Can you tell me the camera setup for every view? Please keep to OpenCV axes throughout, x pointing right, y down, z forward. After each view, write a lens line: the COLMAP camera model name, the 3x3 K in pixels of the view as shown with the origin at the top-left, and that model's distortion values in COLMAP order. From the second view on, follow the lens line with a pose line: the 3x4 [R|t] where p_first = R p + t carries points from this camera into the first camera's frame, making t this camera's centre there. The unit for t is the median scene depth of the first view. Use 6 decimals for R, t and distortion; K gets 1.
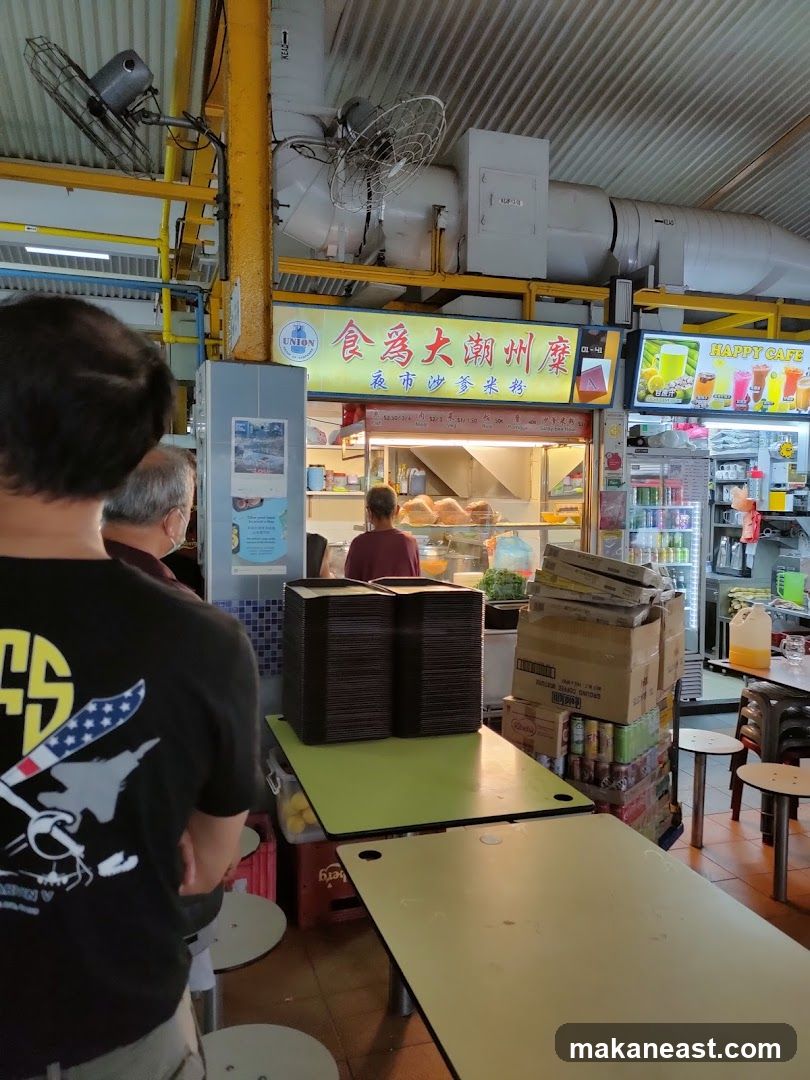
lens RADIAL K [[814.7, 0, 403.8], [0, 814.7, 549.3], [0, 0, 1]] dist [0.033298, -0.020137]
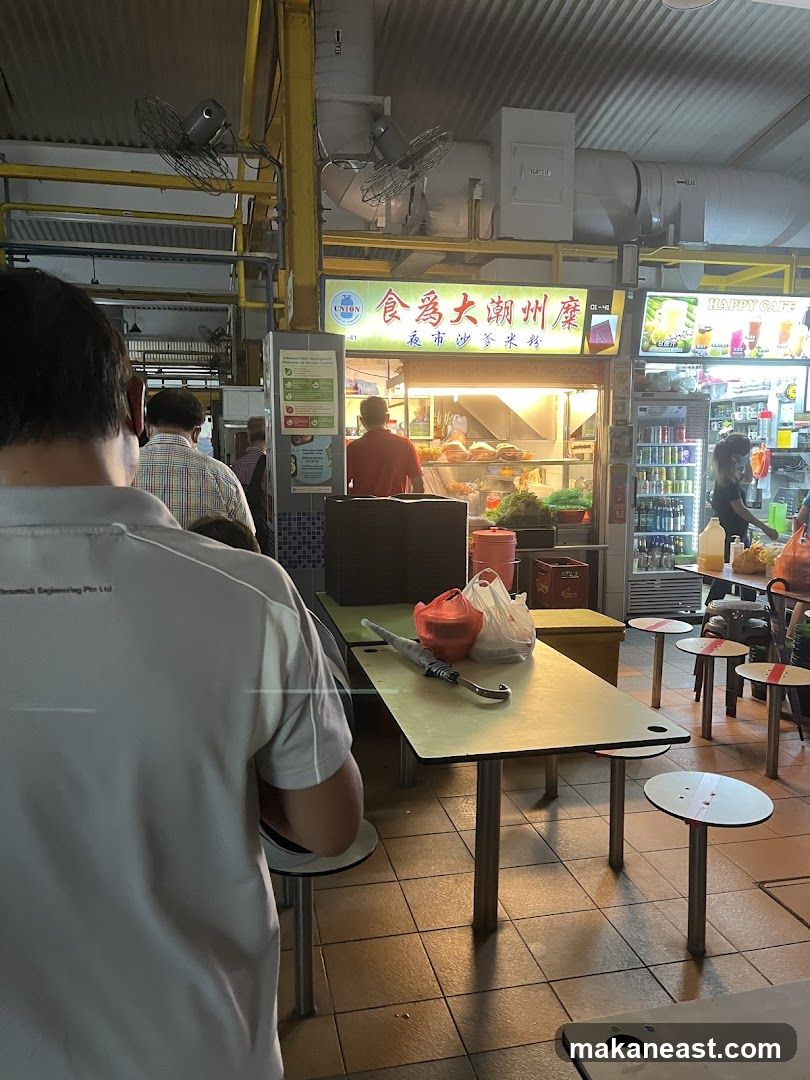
lens RADIAL K [[814.7, 0, 409.3], [0, 814.7, 546.5], [0, 0, 1]] dist [0.033298, -0.020137]
pose [[0.996393, 0.000645, -0.084852, 0.056481], [0.004191, 0.998377, 0.056798, 0.026222], [0.084751, -0.056949, 0.994773, -0.187767]]
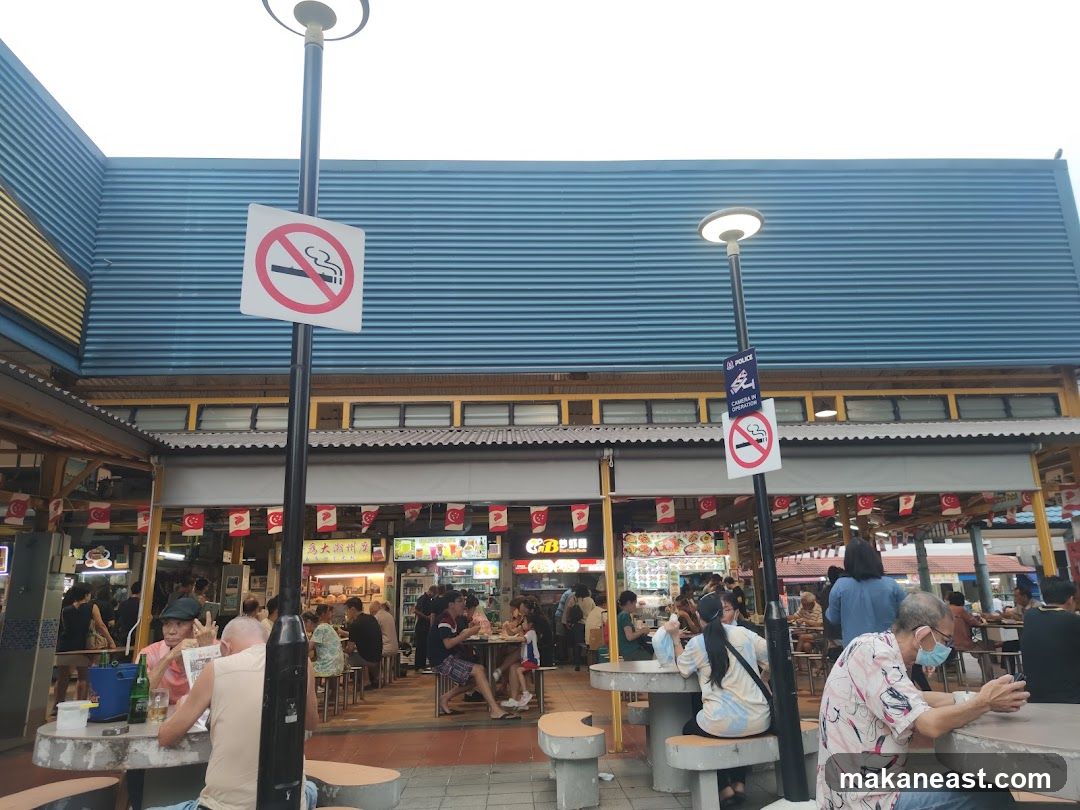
lens RADIAL K [[814.7, 0, 540.2], [0, 814.7, 404.4], [0, 0, 1]] dist [0.033298, -0.020137]
pose [[0.963900, -0.094758, -0.248833, 1.621169], [0.019121, 0.956754, -0.290270, 0.165280], [0.265578, 0.275033, 0.924027, -1.857865]]
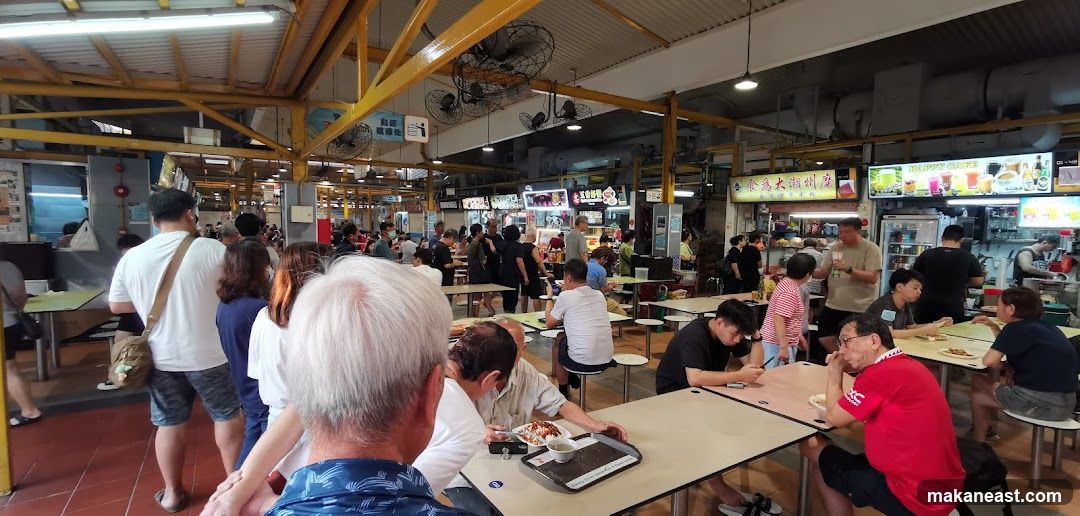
lens RADIAL K [[496.7, 0, 540.2], [0, 496.7, 256.1], [0, 0, 1]] dist [0.017148, 0.000309]
pose [[0.263469, 0.064912, -0.962481, 1.367679], [-0.065937, 0.996612, 0.049164, -0.022306], [0.962412, 0.050510, 0.266856, -0.239193]]
